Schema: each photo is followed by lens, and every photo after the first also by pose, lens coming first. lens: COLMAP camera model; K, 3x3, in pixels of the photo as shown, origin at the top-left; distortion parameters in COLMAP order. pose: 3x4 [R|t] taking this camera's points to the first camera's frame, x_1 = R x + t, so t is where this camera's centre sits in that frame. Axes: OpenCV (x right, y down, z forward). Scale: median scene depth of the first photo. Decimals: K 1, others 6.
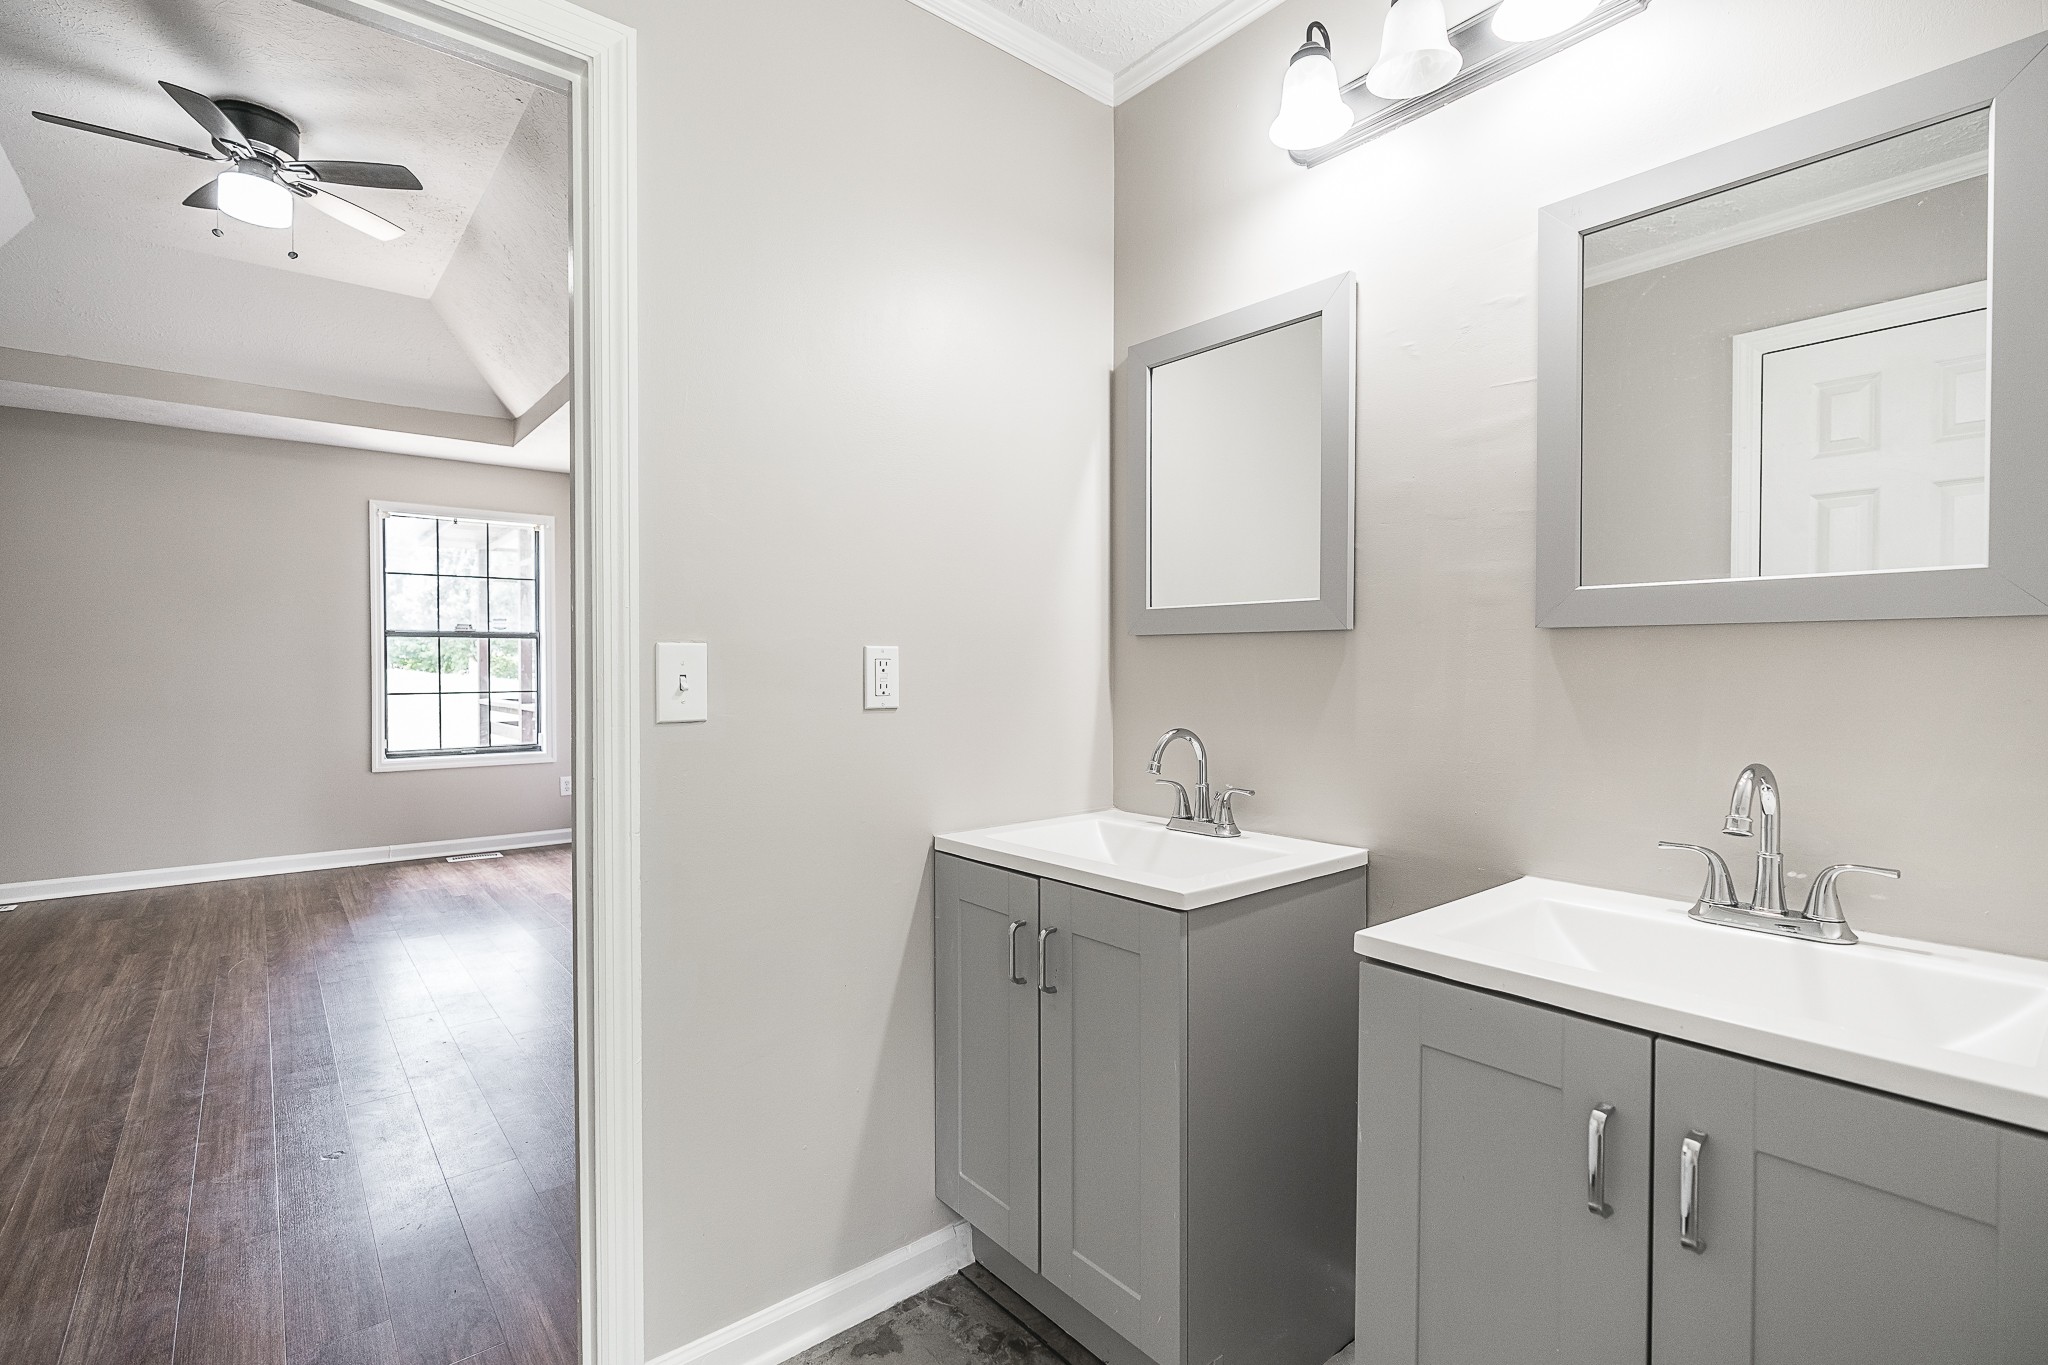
lens RADIAL K [[945.6, 0, 1019.3], [0, 945.6, 690.1], [0, 0, 1]] dist [-0.002314, 0.000077]
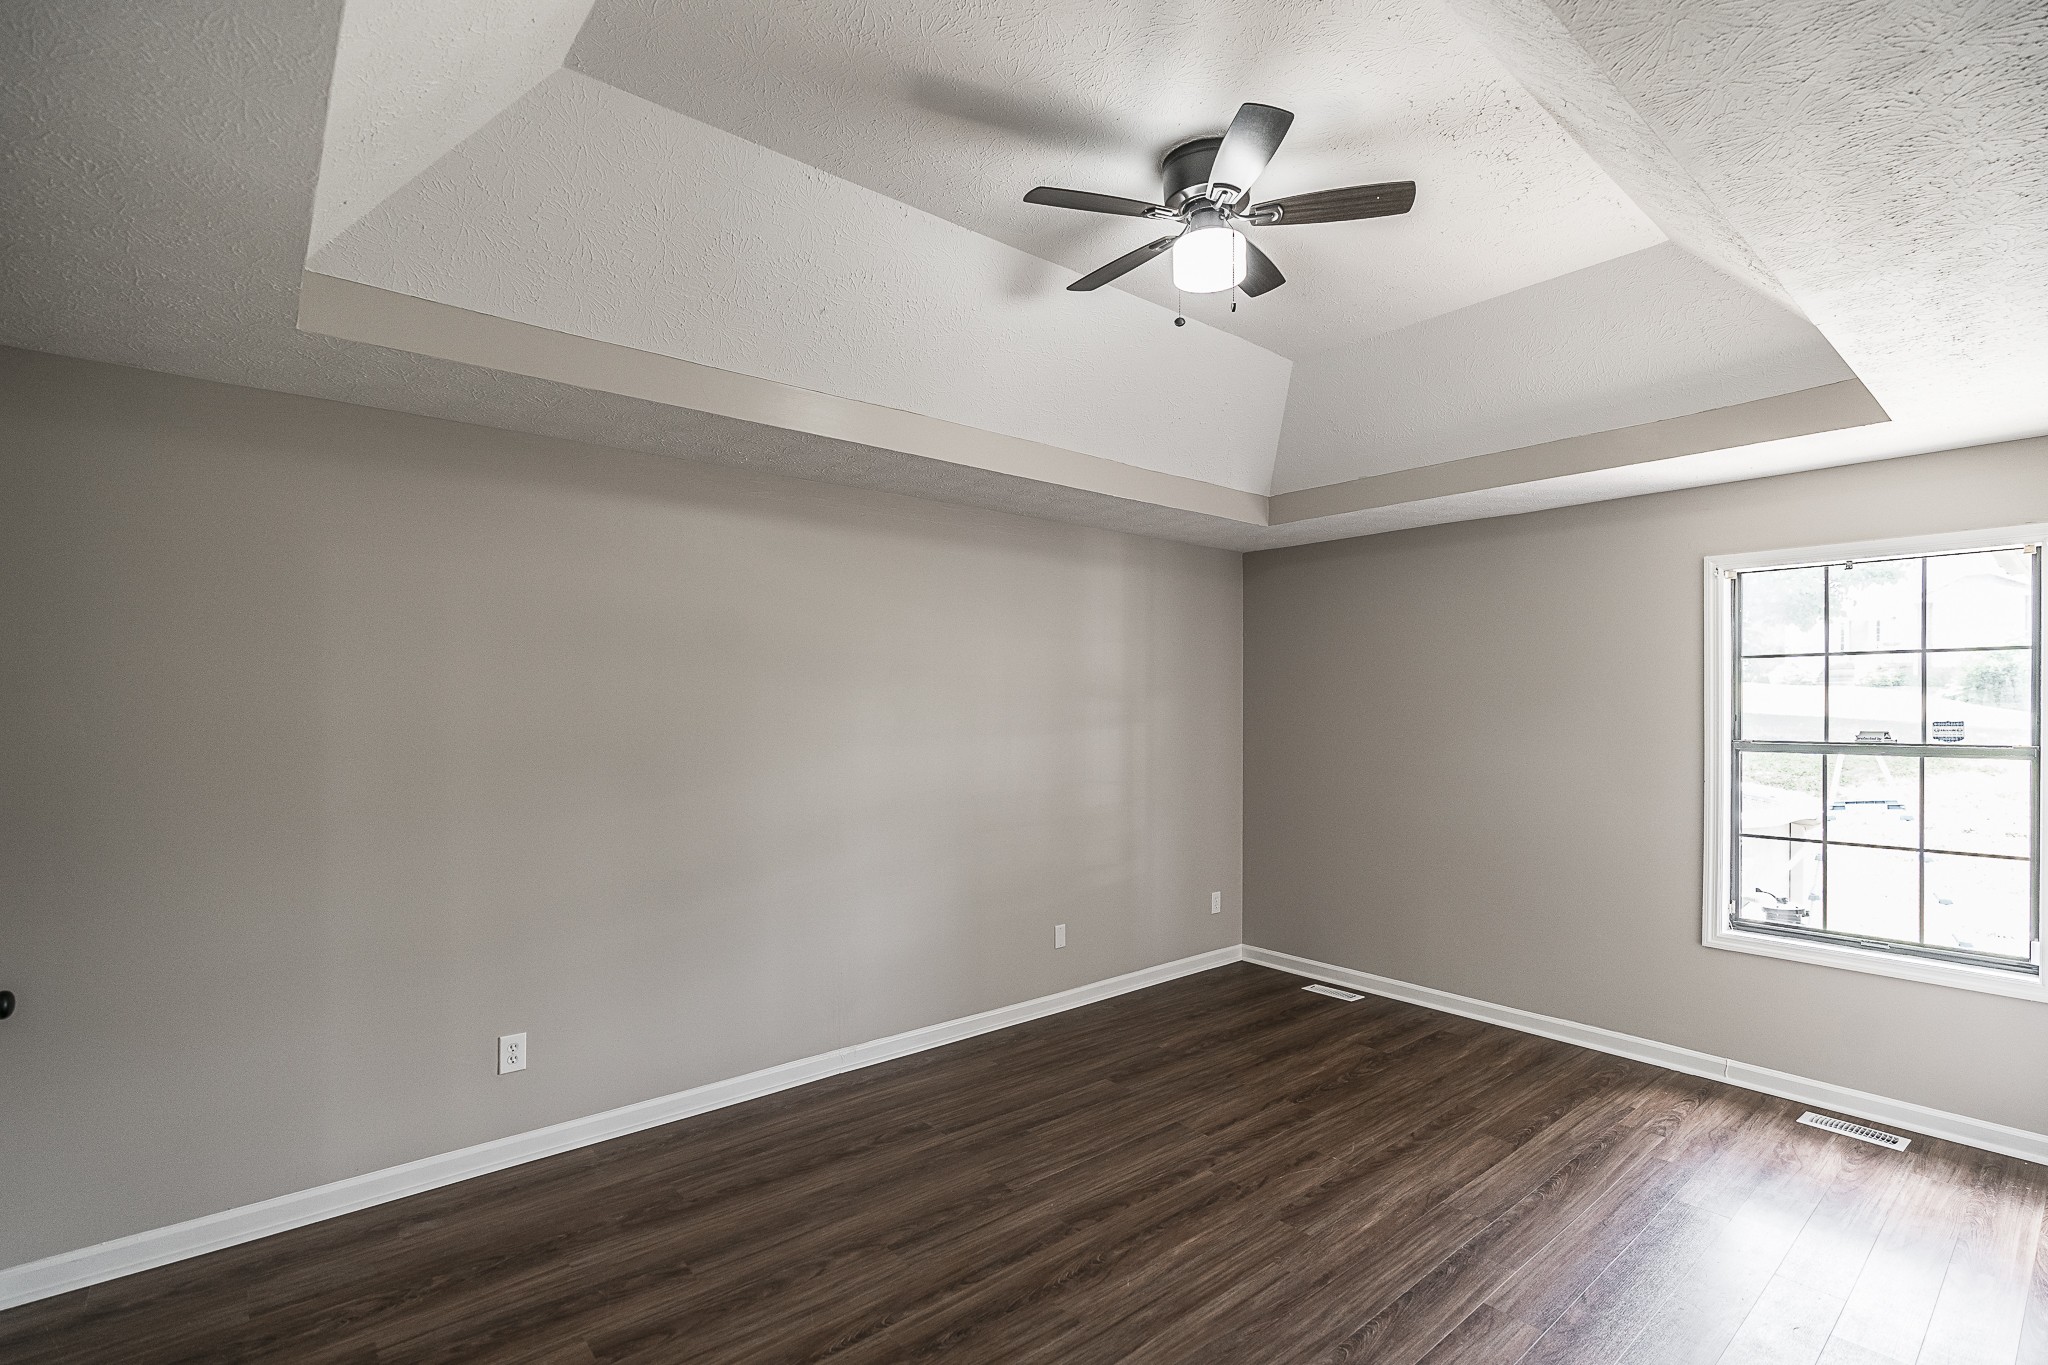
lens RADIAL K [[945.6, 0, 1019.3], [0, 945.6, 690.1], [0, 0, 1]] dist [-0.002314, 0.000077]
pose [[0.016877, -0.014451, -0.999753, 0.003188], [-0.030584, 0.999420, -0.014962, -0.075707], [0.999390, 0.030829, 0.016425, 0.483928]]
